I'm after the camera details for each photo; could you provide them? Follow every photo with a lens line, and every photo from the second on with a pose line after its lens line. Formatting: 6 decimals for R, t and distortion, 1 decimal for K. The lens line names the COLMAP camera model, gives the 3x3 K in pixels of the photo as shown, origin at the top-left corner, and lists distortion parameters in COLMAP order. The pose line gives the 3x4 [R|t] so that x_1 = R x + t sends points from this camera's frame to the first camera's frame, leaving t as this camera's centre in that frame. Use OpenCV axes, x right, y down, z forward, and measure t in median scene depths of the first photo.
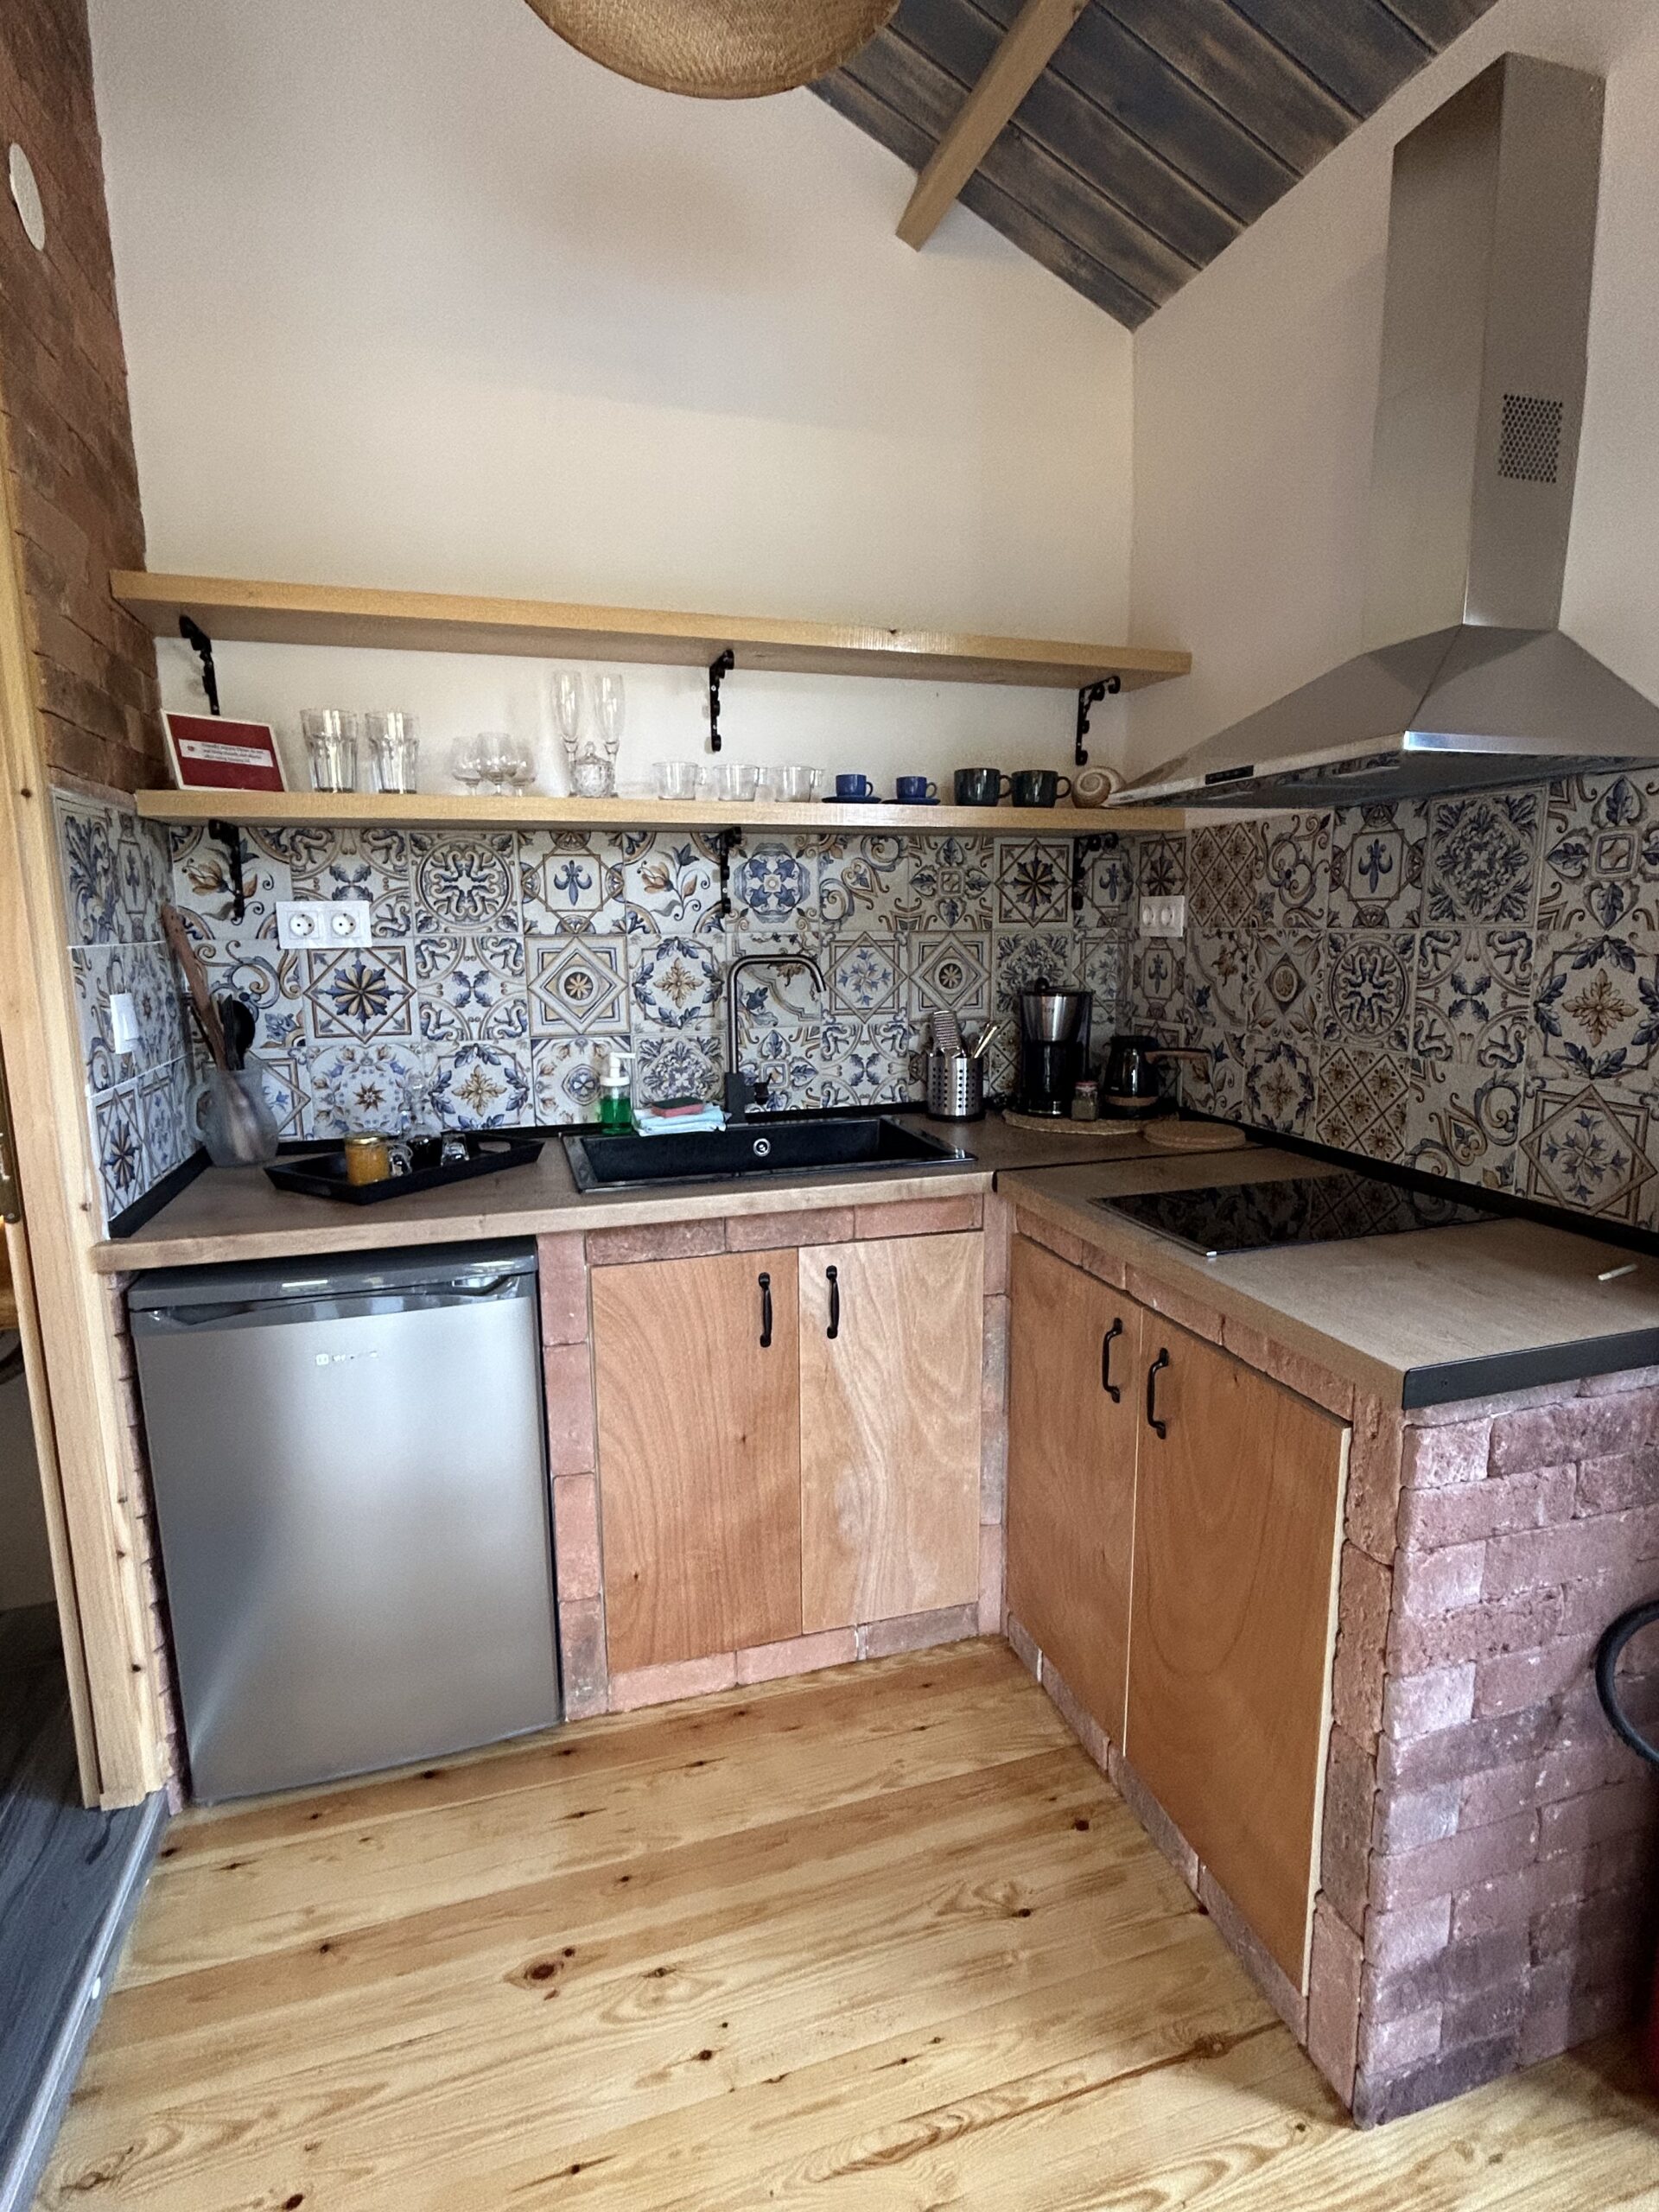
lens RADIAL K [[1090.8, 0, 839.0], [0, 1090.8, 1097.8], [0, 0, 1]] dist [-0.004699, 0.004208]
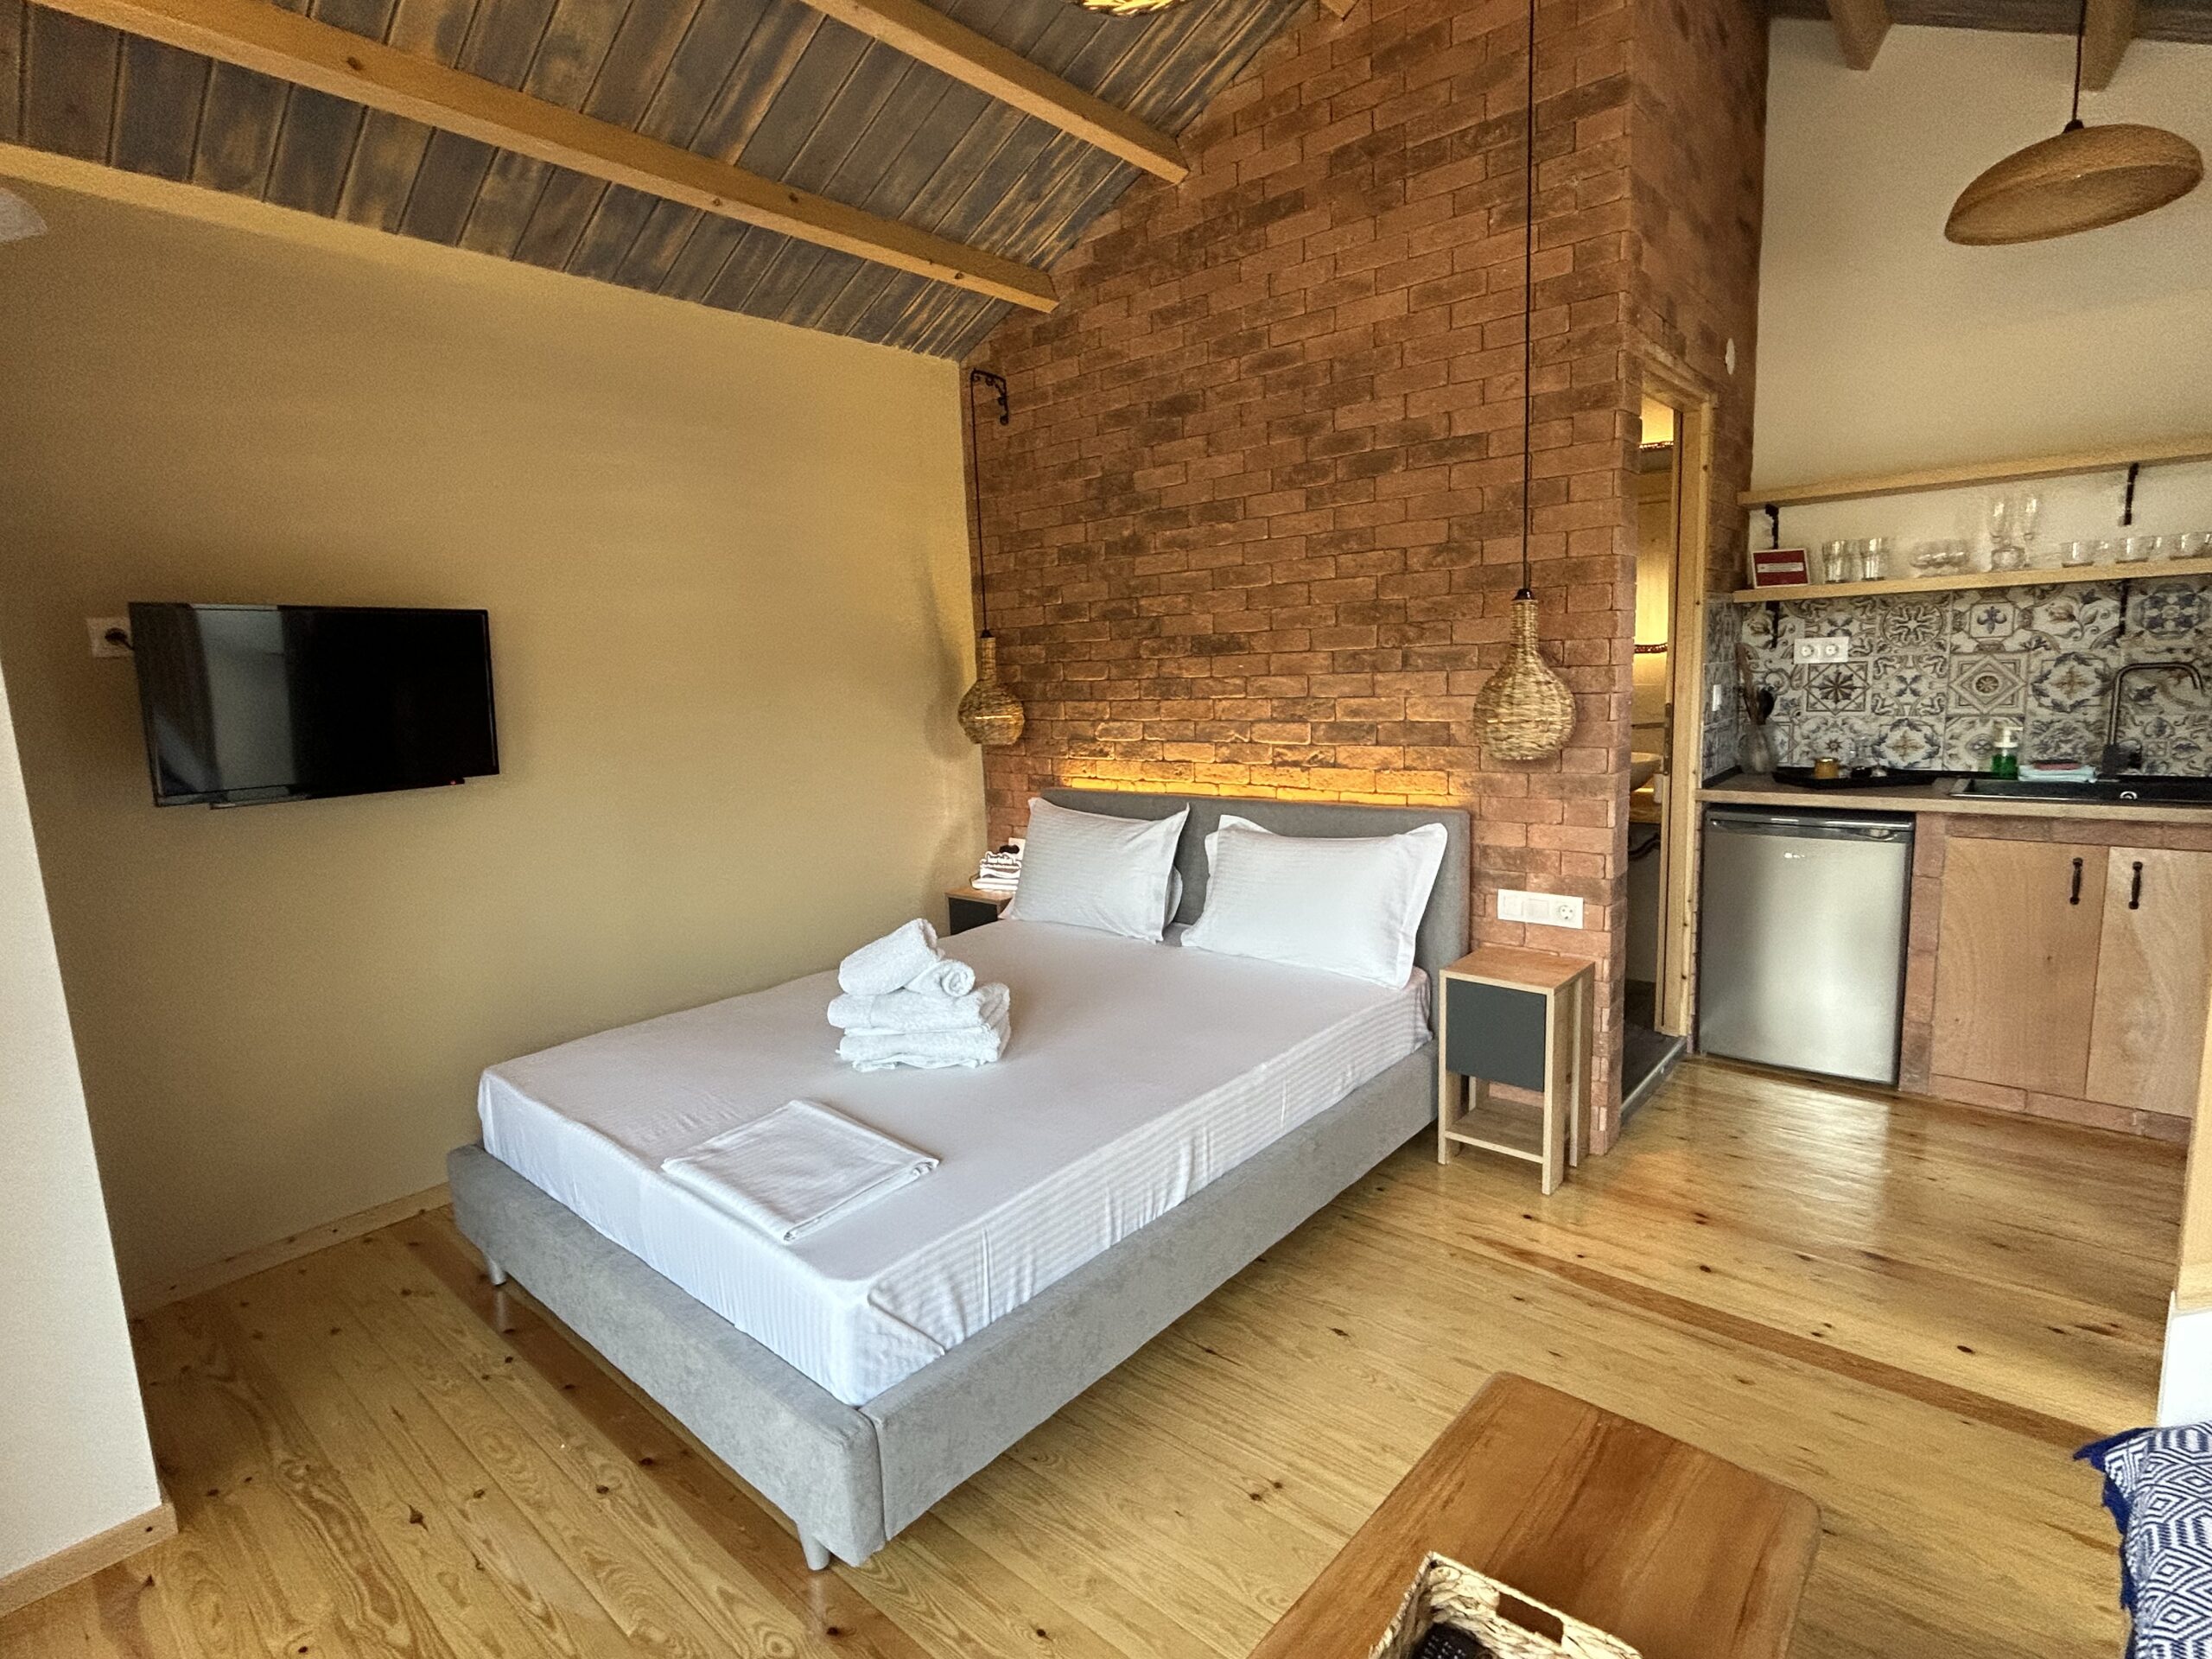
lens RADIAL K [[1090.8, 0, 1099.7], [0, 1090.8, 827.4], [0, 0, 1]] dist [-0.004699, 0.004208]
pose [[0.522408, 0.113579, -0.845098, 0.507608], [-0.100893, 0.992360, 0.071003, 0.137693], [0.846706, 0.048172, 0.529876, -1.047207]]
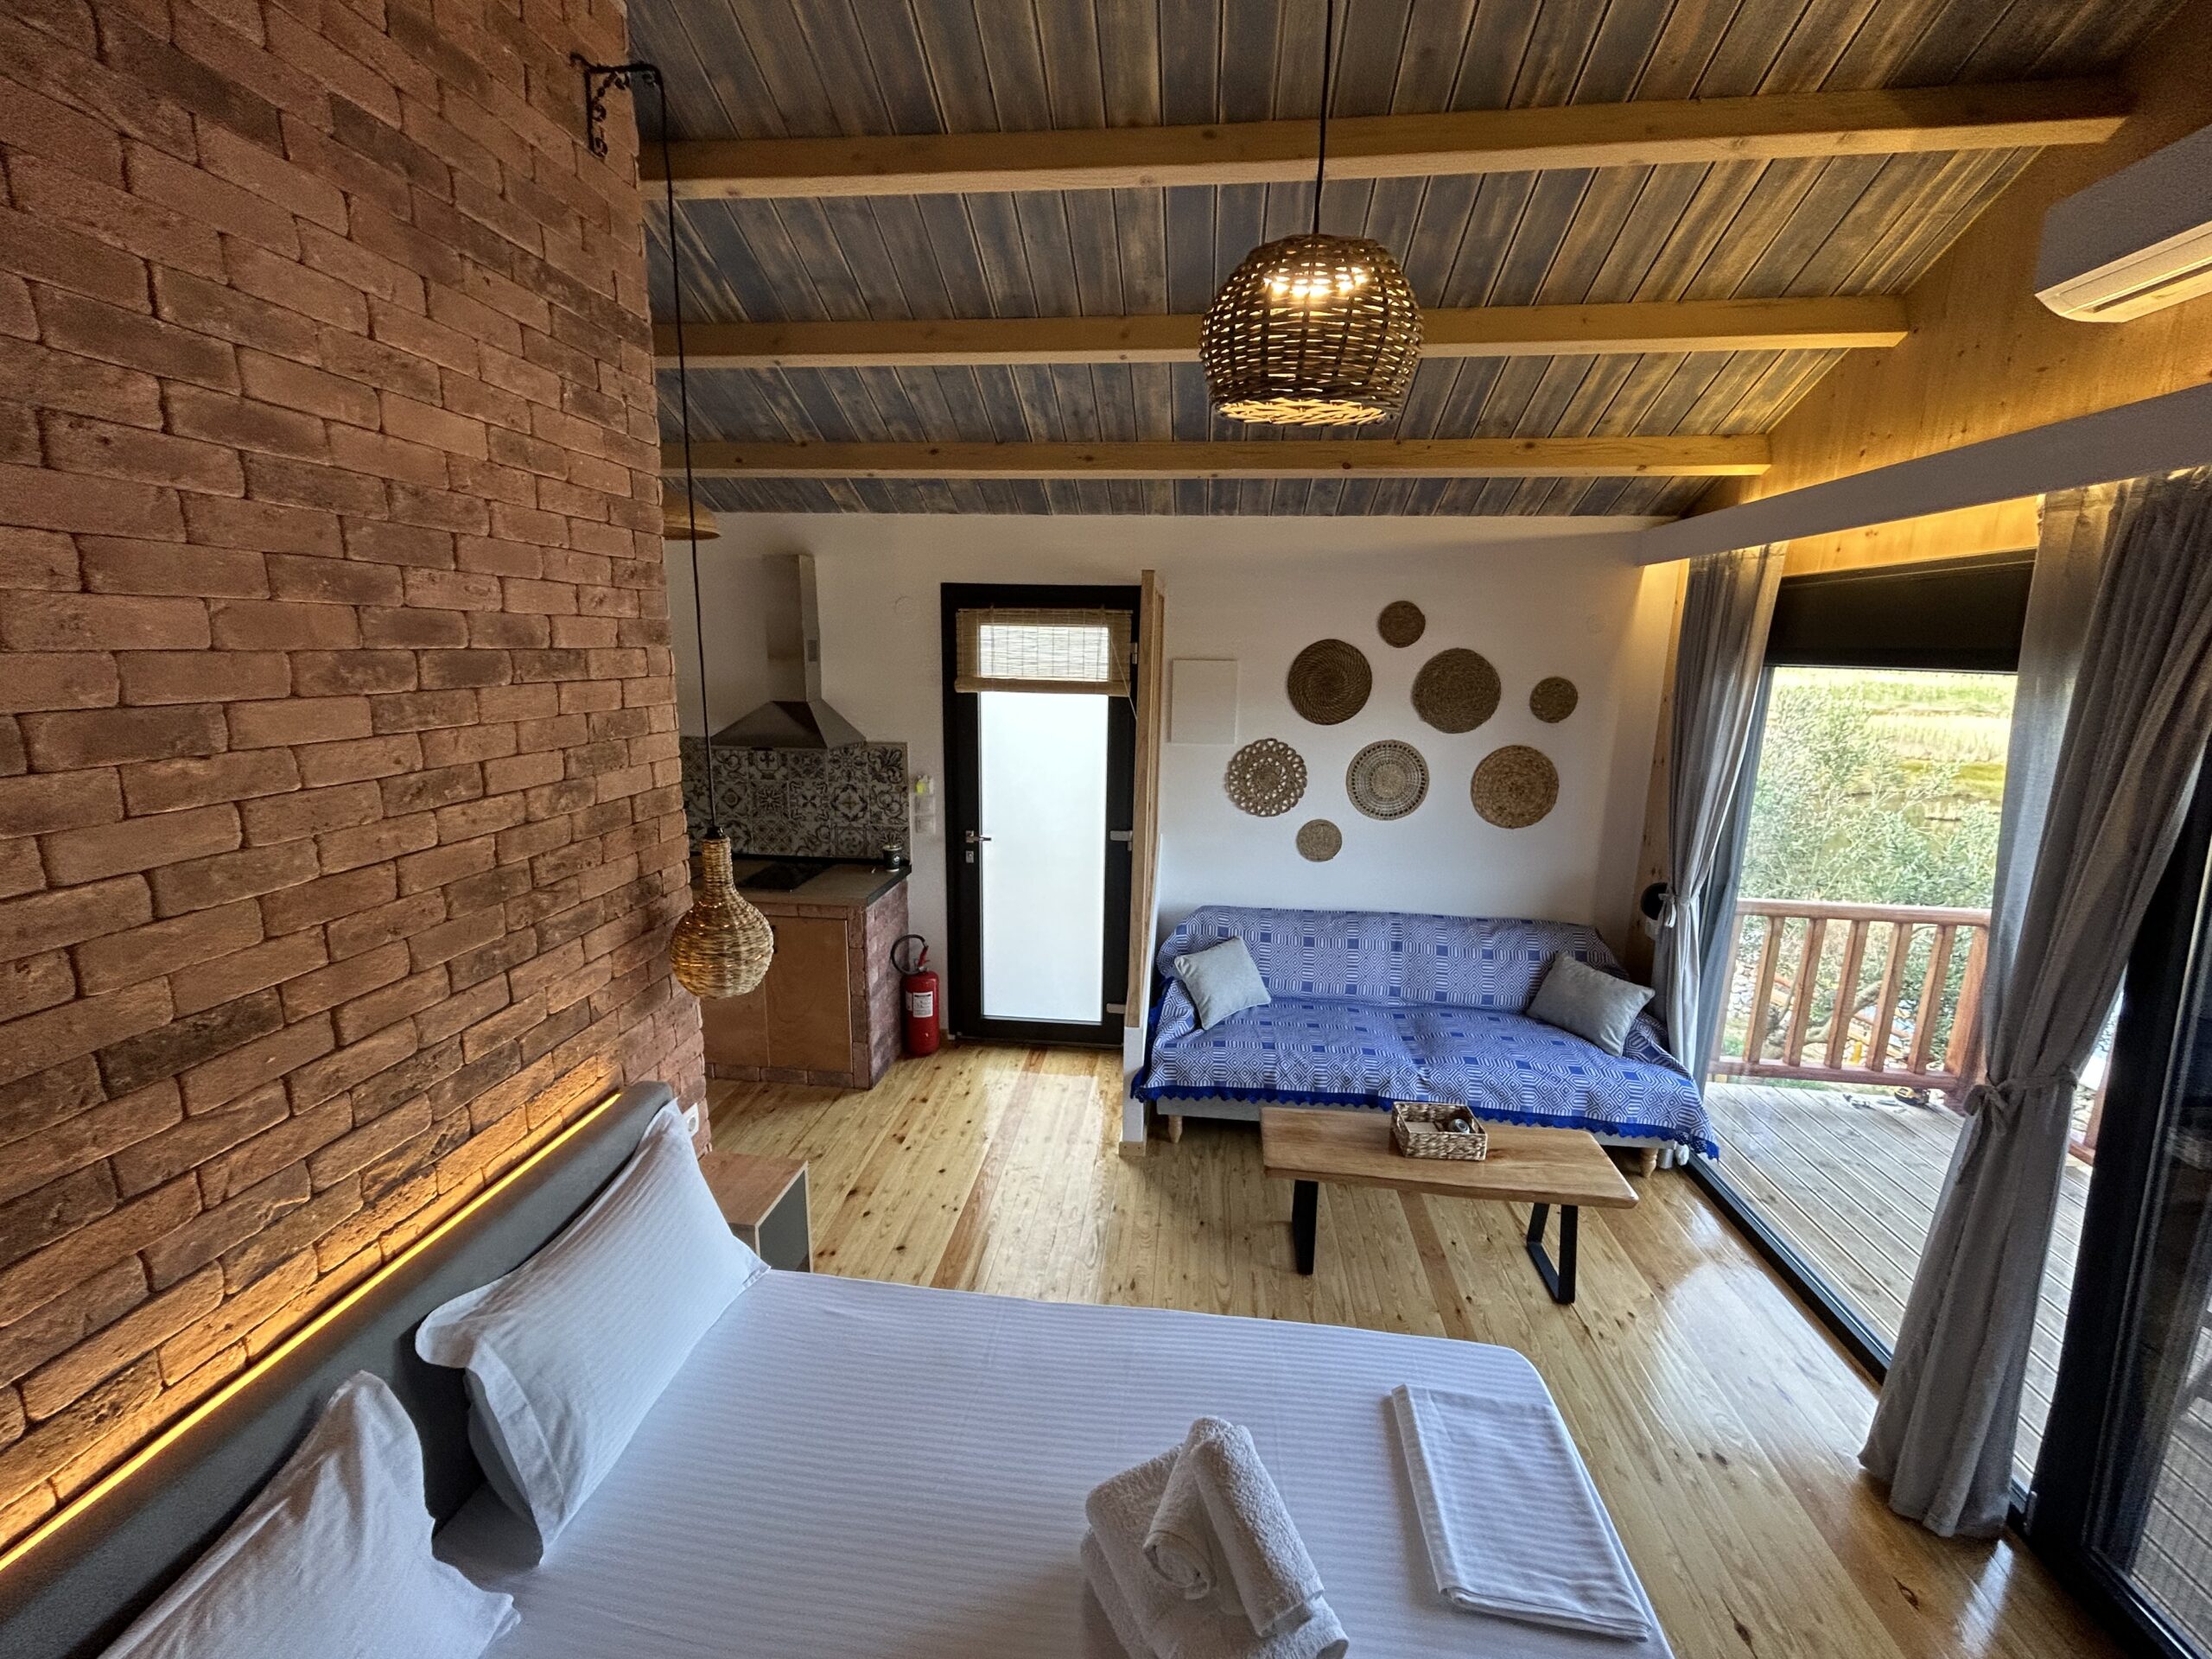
lens RADIAL K [[899.3, 0, 1120.5], [0, 899.3, 830.2], [0, 0, 1]] dist [-0.009569, 0.003623]
pose [[0.382949, -0.172166, 0.907584, -1.283869], [0.126860, 0.982972, 0.132939, -0.206850], [-0.915017, 0.064227, 0.398269, -0.779148]]
